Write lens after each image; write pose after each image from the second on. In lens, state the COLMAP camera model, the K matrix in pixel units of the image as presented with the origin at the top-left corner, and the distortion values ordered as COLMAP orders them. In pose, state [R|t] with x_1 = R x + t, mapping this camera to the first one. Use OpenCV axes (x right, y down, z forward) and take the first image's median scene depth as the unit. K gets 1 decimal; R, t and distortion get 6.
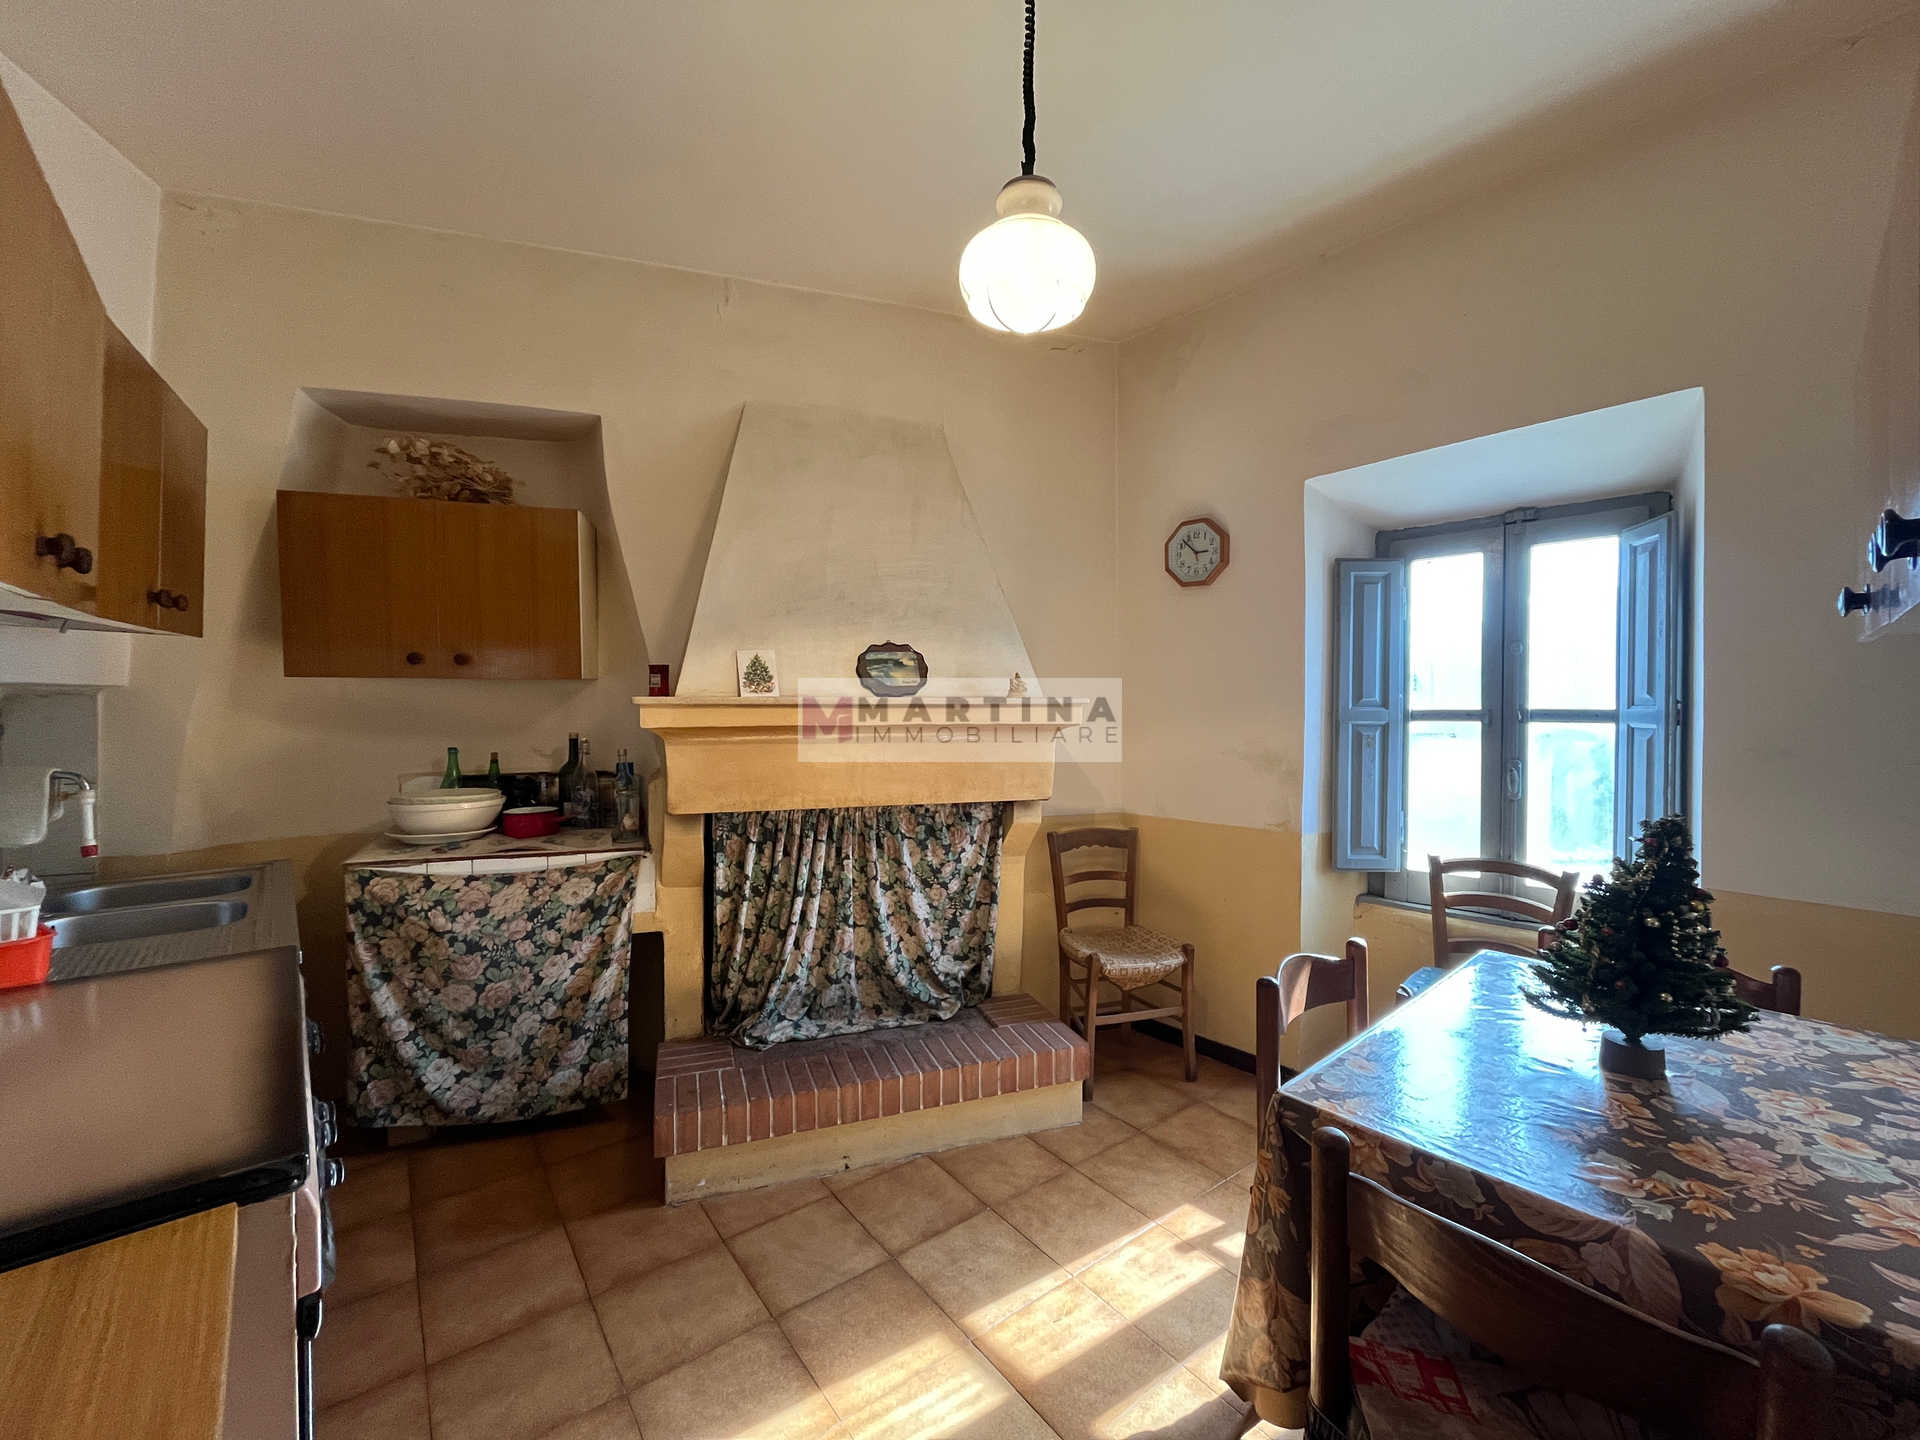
lens RADIAL K [[772.3, 0, 964.0], [0, 772.3, 722.0], [0, 0, 1]] dist [-0.002967, 0.000182]
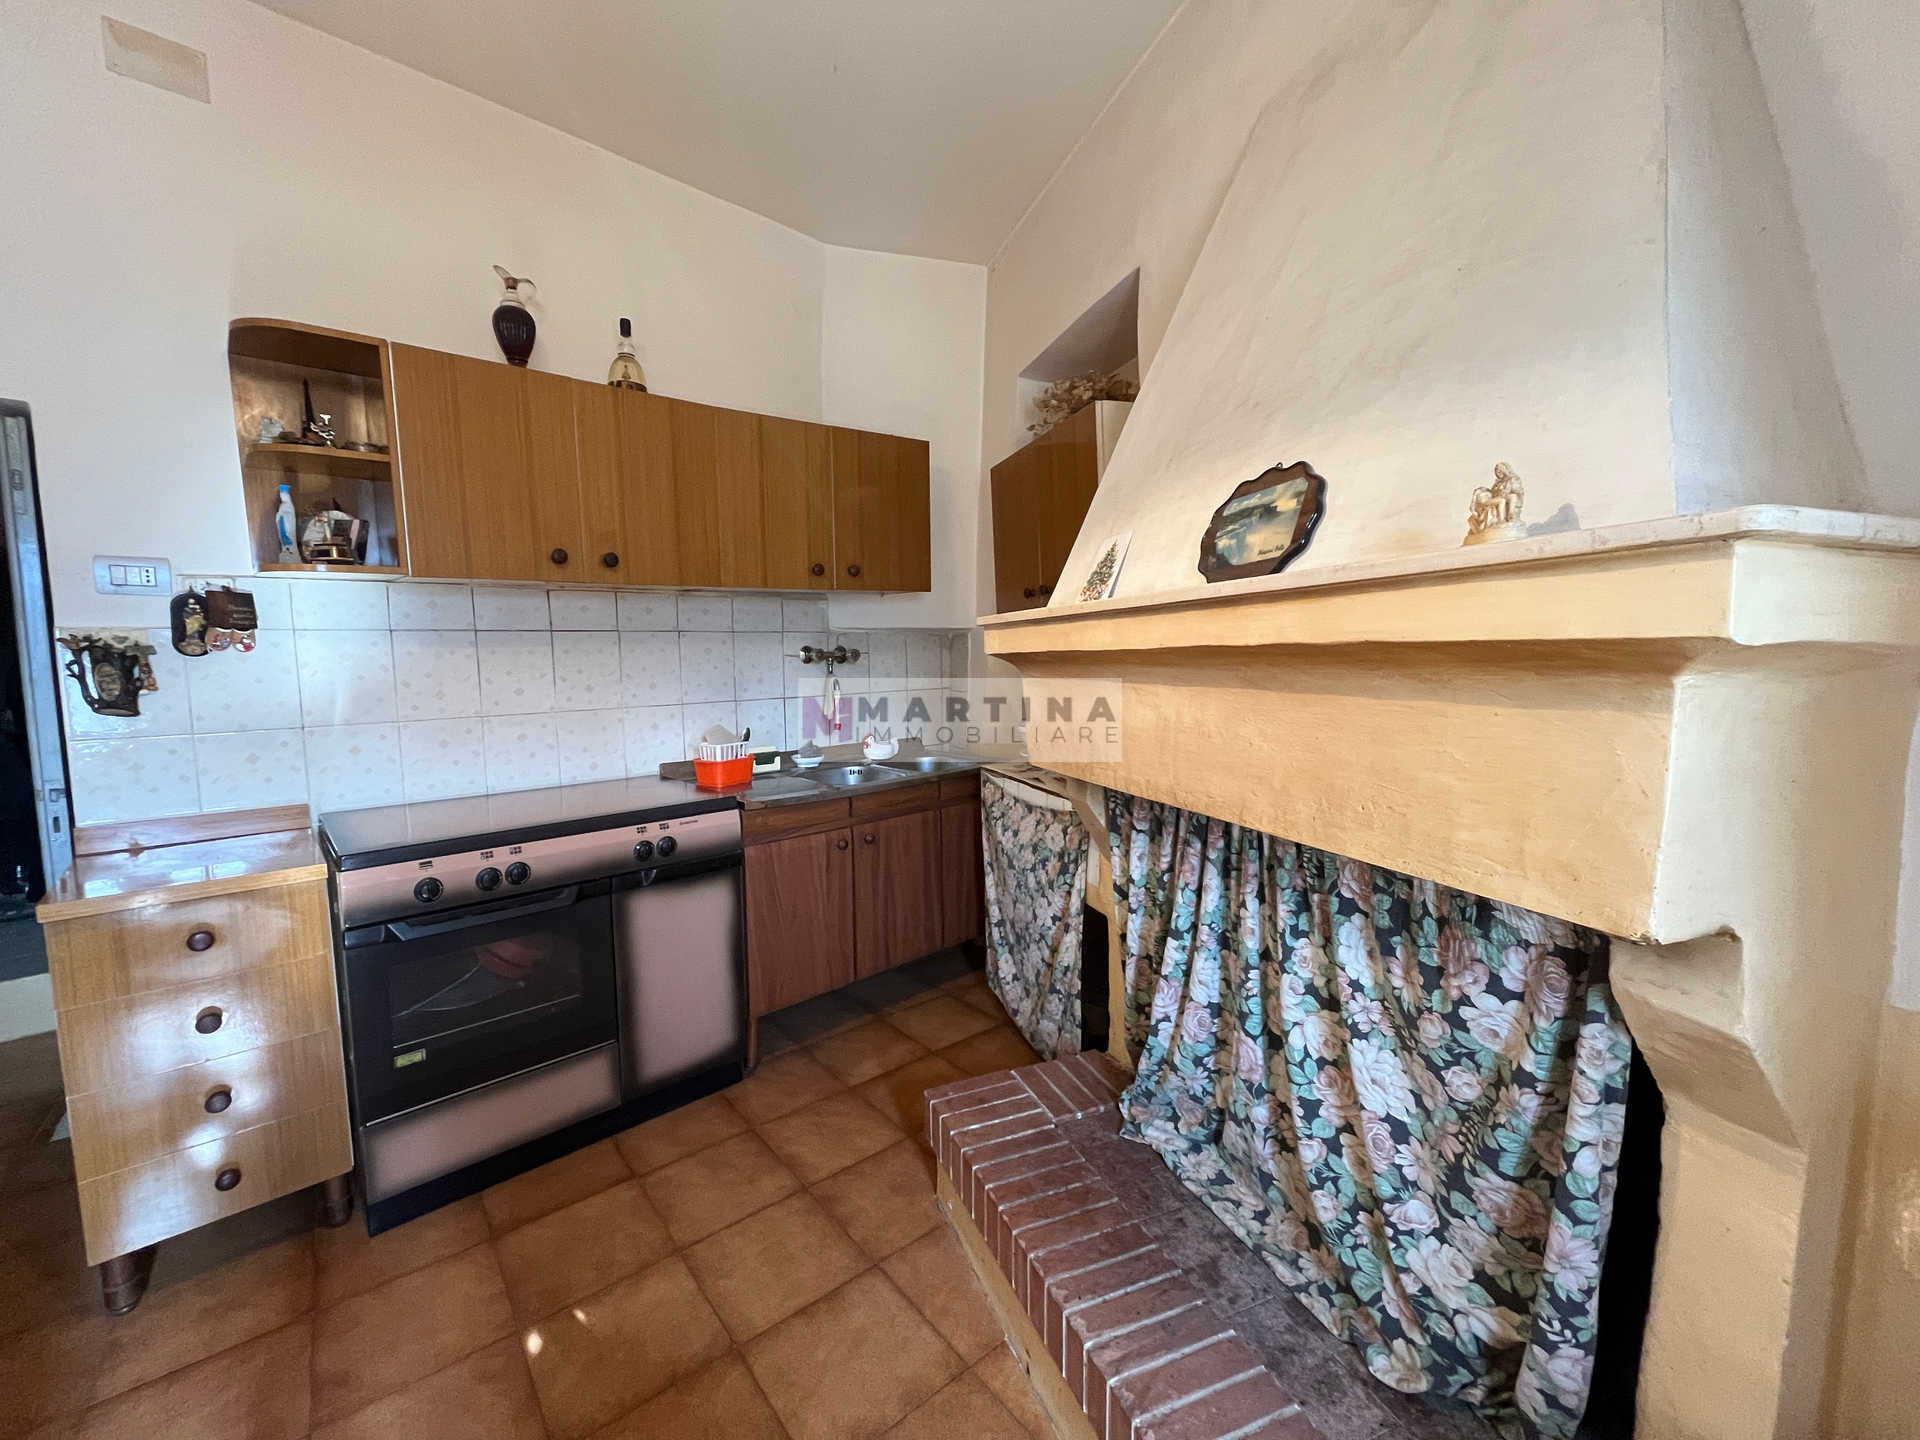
lens RADIAL K [[772.3, 0, 964.0], [0, 772.3, 722.0], [0, 0, 1]] dist [-0.002967, 0.000182]
pose [[0.026382, 0.083371, -0.996169, 0.372331], [-0.005426, 0.996513, 0.083256, 0.009135], [0.999637, 0.003209, 0.026742, 0.830905]]
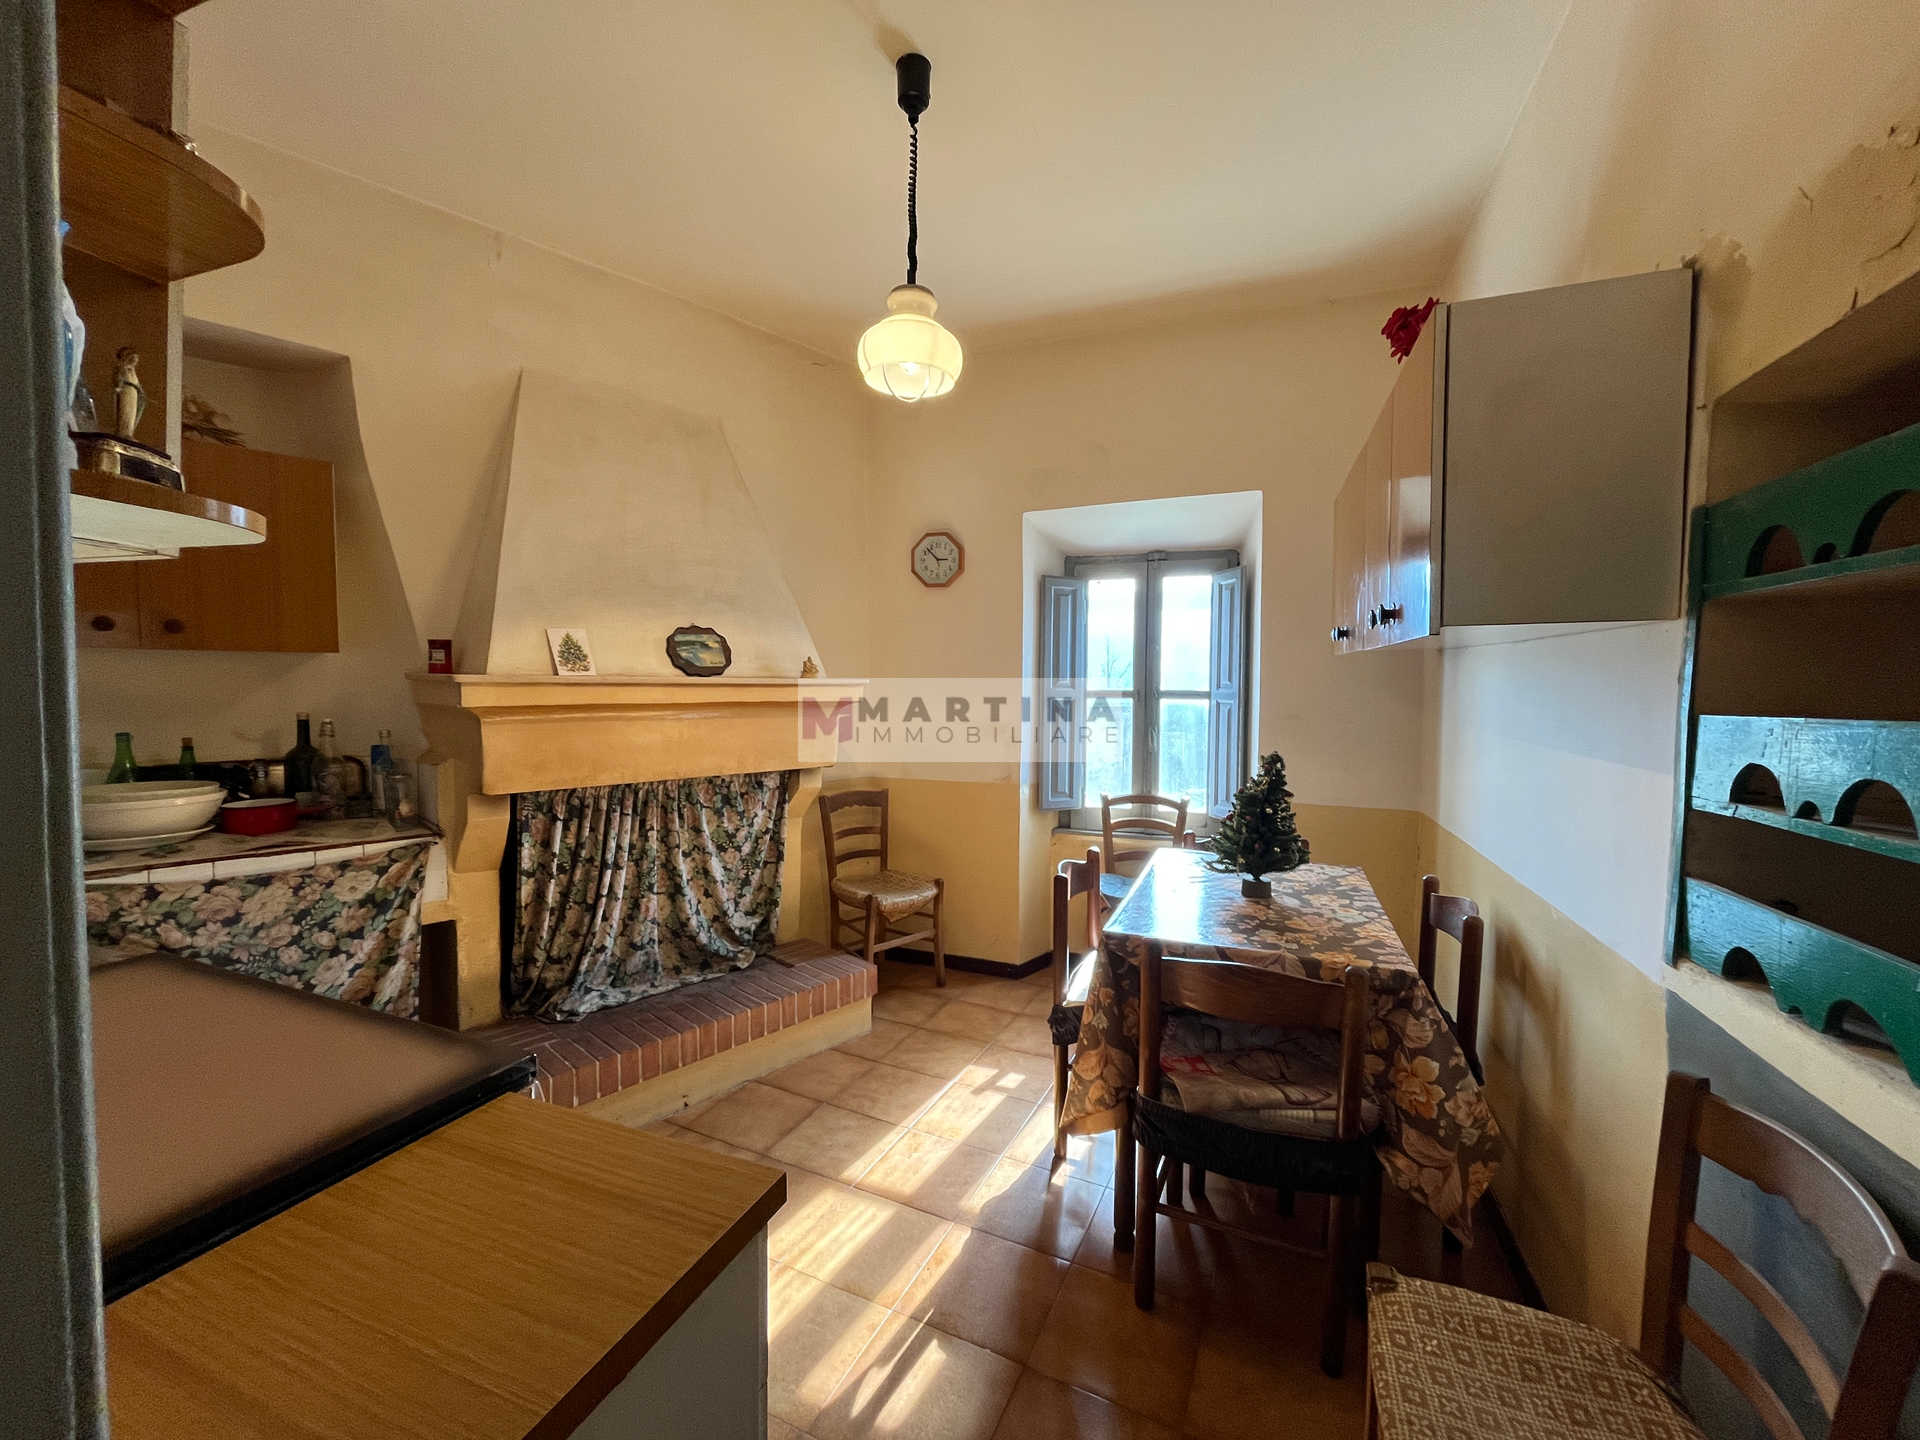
lens RADIAL K [[772.3, 0, 964.0], [0, 772.3, 722.0], [0, 0, 1]] dist [-0.002967, 0.000182]
pose [[0.890438, -0.015444, 0.454841, -0.259870], [0.001303, 0.999506, 0.031387, -0.002458], [-0.455102, -0.027356, 0.890019, -0.129196]]
